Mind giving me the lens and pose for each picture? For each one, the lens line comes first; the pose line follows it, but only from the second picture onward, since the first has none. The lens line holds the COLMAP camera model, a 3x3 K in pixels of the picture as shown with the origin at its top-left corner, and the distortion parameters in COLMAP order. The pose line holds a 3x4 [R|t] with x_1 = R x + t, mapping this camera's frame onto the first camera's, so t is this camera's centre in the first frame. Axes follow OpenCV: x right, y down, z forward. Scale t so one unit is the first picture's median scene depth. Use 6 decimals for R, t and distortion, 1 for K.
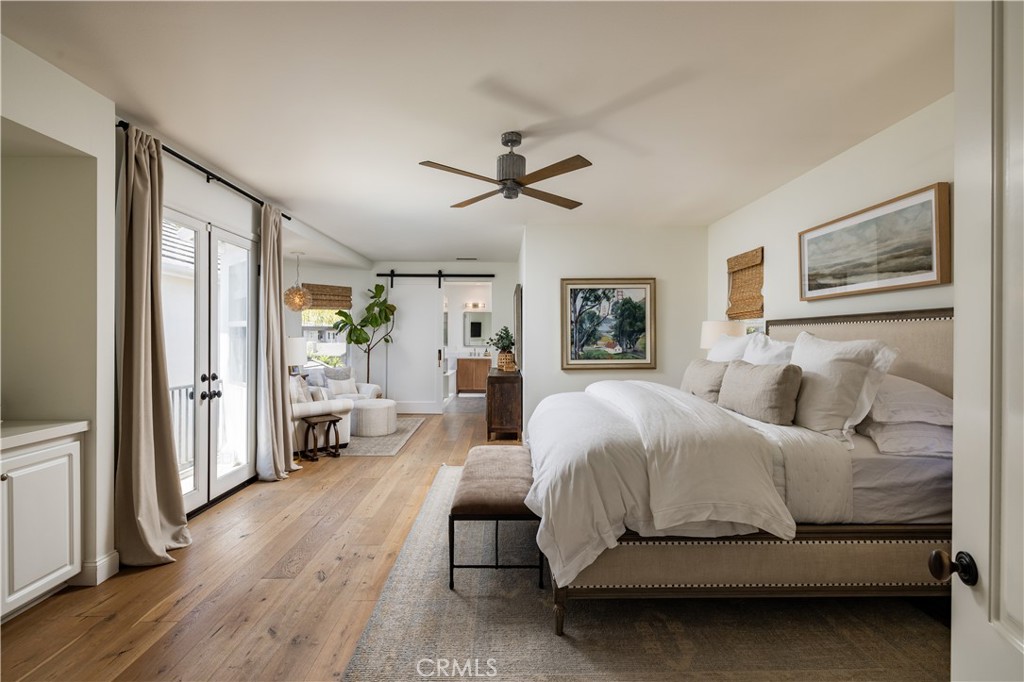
lens RADIAL K [[466.6, 0, 509.8], [0, 466.6, 339.1], [0, 0, 1]] dist [-0.020605, -0.000006]
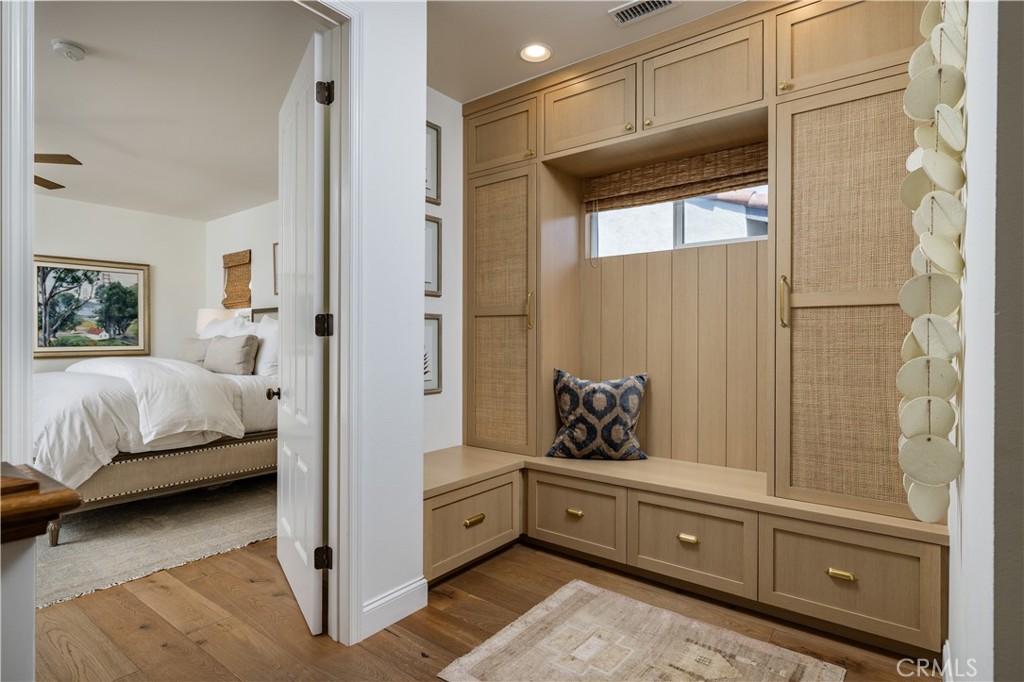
lens RADIAL K [[530.8, 0, 513.1], [0, 530.8, 339.3], [0, 0, 1]] dist [-0.001864, 0.001365]
pose [[0.625038, 0.000521, 0.780594, -0.090962], [0.001072, 0.999998, -0.001526, 0.032599], [-0.780594, 0.001791, 0.625036, -0.329127]]
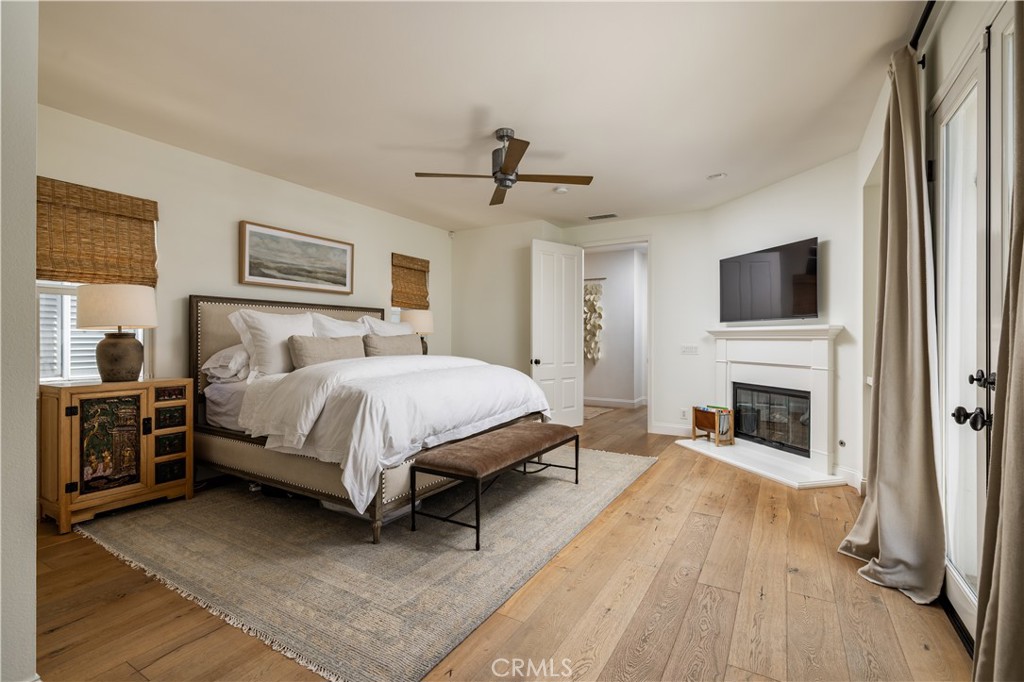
lens RADIAL K [[466.6, 0, 510.6], [0, 466.6, 338.1], [0, 0, 1]] dist [-0.020605, -0.000006]
pose [[-0.850966, -0.004683, 0.525200, -0.336719], [-0.003894, 0.999989, 0.002608, 0.029517], [-0.525206, 0.000174, -0.850975, 1.100123]]
